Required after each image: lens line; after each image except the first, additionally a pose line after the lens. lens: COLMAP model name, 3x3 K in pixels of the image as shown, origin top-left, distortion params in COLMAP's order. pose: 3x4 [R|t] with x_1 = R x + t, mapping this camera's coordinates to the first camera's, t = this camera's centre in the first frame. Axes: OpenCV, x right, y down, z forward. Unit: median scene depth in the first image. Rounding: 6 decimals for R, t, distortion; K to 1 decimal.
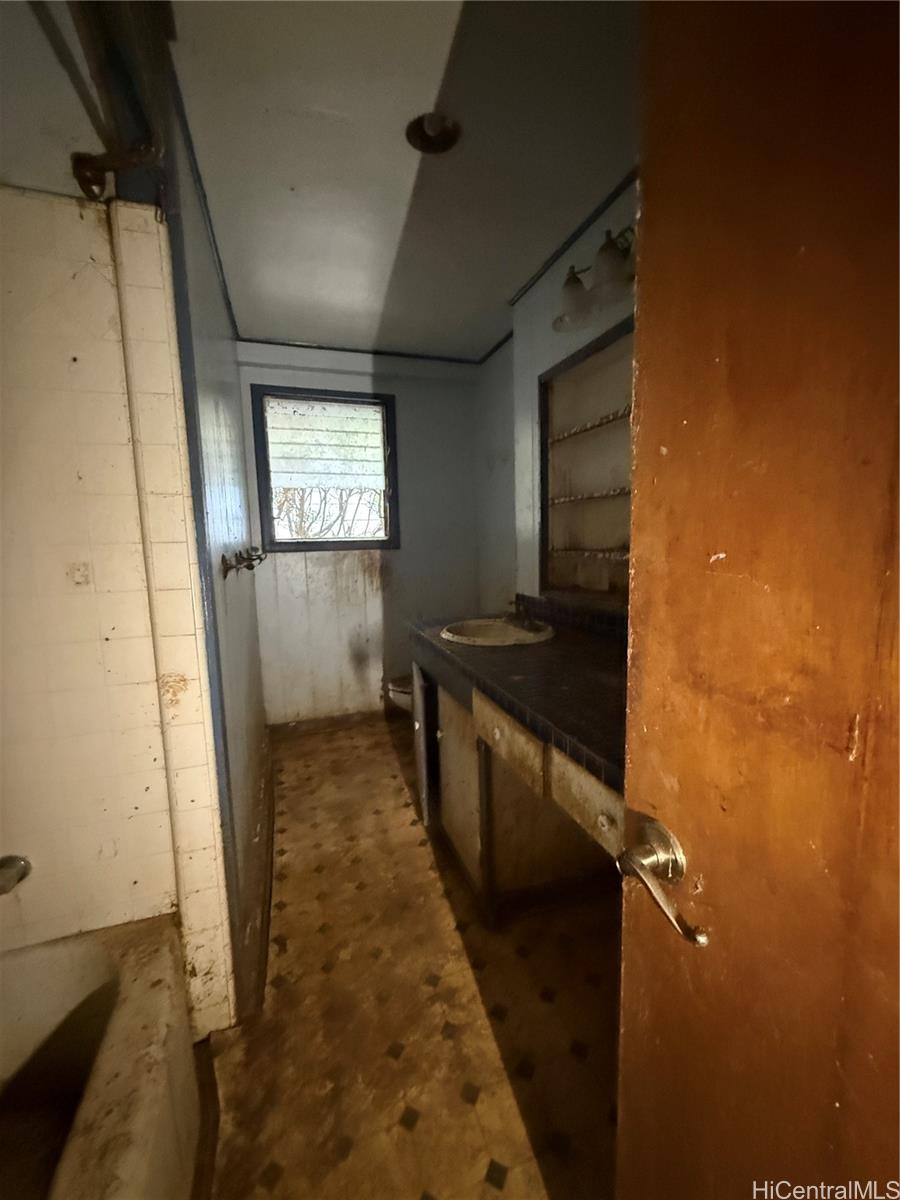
lens RADIAL K [[478.5, 0, 449.8], [0, 478.5, 596.7], [0, 0, 1]] dist [-0.000592, 0.000492]
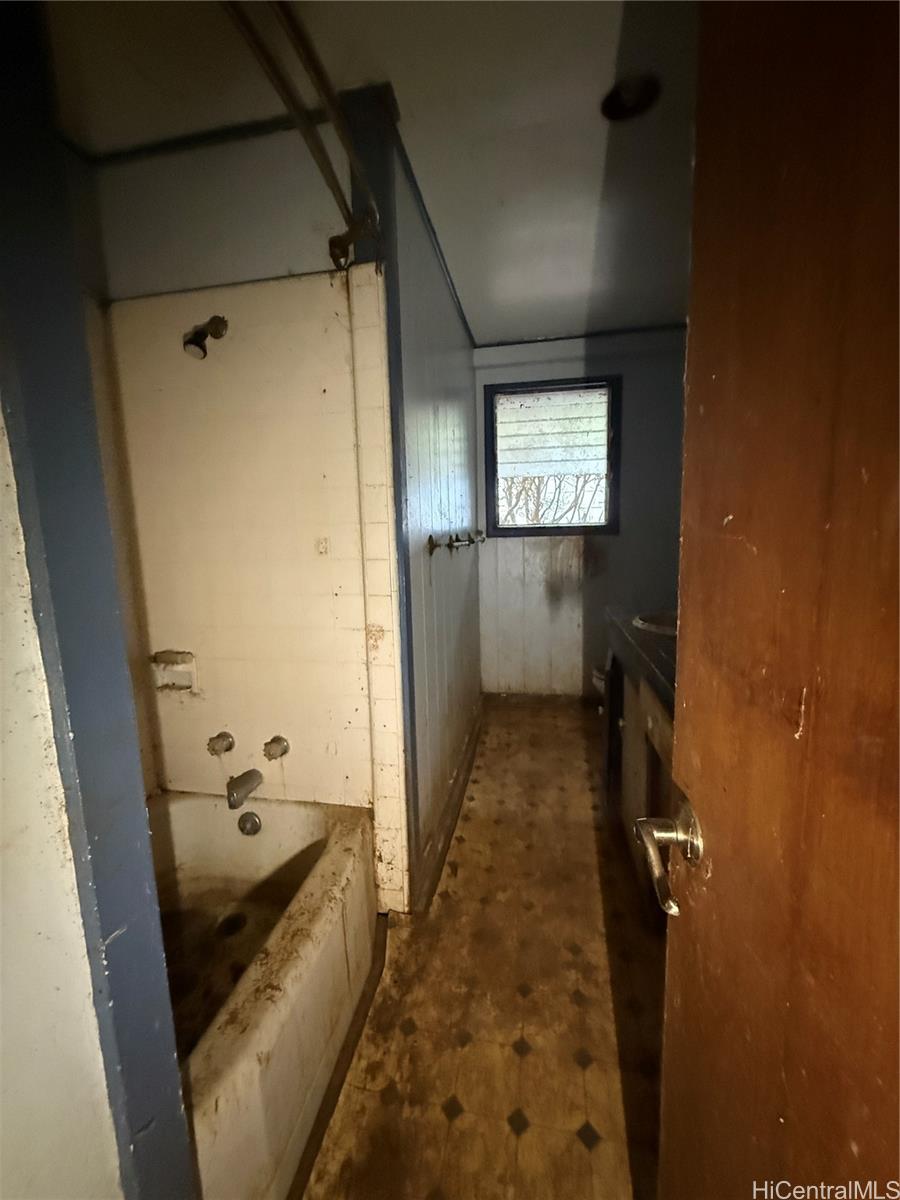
lens RADIAL K [[478.5, 0, 449.8], [0, 478.5, 596.7], [0, 0, 1]] dist [-0.000592, 0.000492]
pose [[0.870883, 0.066729, -0.486940, 0.163746], [-0.056079, 0.997761, 0.036434, 0.019275], [0.488281, -0.004423, 0.872675, -0.023602]]
